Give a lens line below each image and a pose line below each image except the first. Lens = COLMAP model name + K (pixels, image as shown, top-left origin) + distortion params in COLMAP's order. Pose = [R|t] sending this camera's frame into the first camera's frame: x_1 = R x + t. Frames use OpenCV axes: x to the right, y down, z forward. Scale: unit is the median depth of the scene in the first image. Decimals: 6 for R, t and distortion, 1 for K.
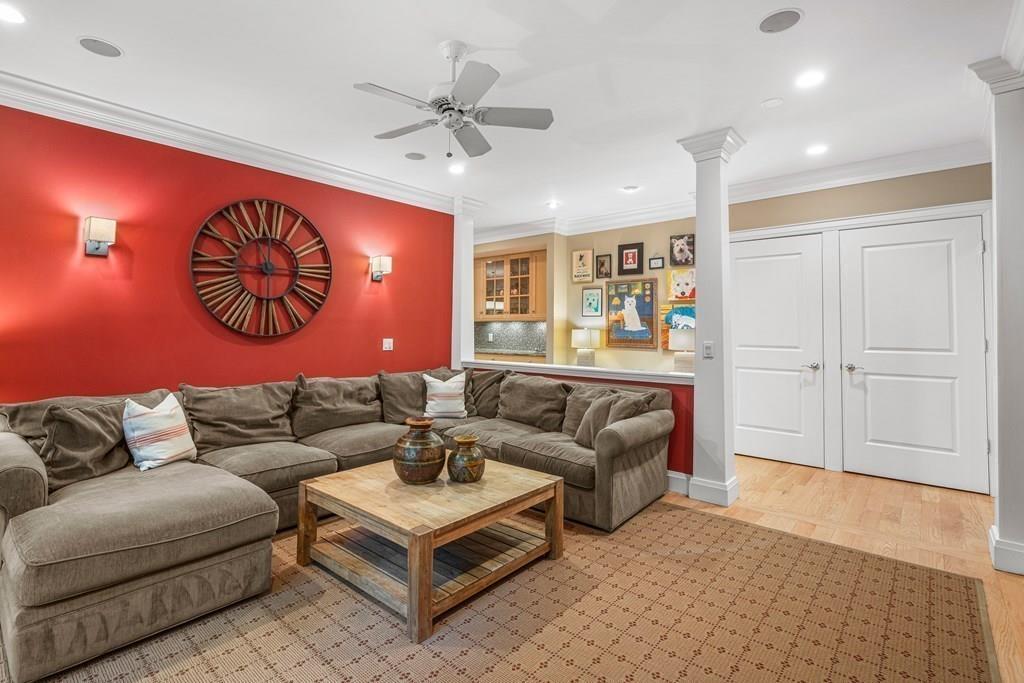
lens RADIAL K [[475.2, 0, 515.2], [0, 475.2, 309.2], [0, 0, 1]] dist [-0.004012, 0.002275]
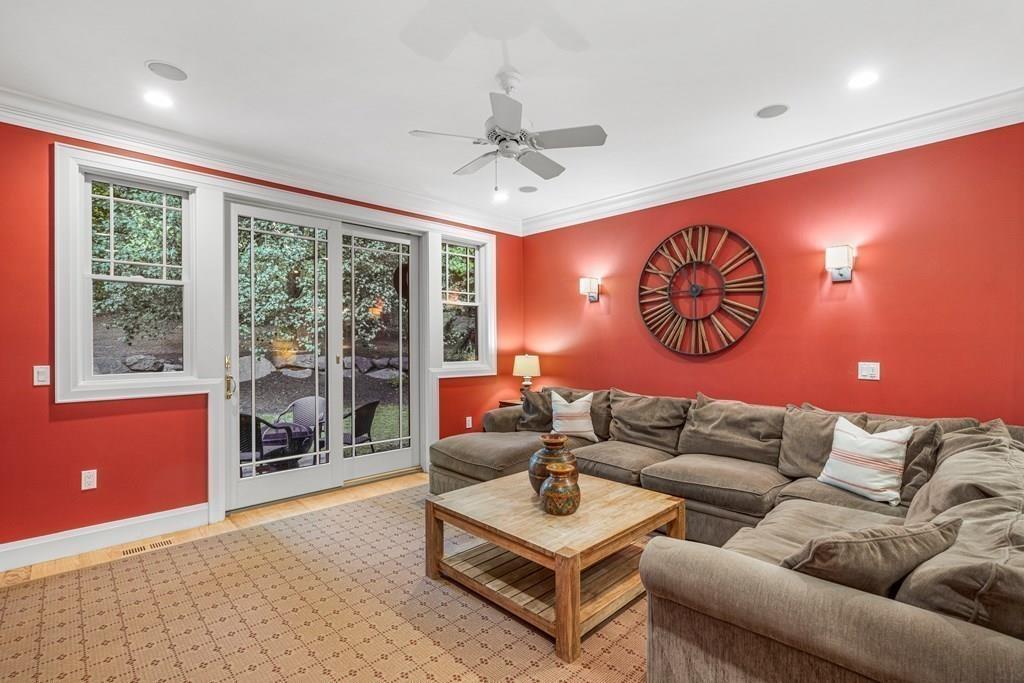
lens RADIAL K [[475.2, 0, 514.6], [0, 475.2, 347.2], [0, 0, 1]] dist [-0.004012, 0.002275]
pose [[-0.083185, -0.000920, -0.996534, 0.569576], [0.040663, 0.999164, -0.004317, 0.027612], [0.995704, -0.040881, -0.083078, 0.689414]]
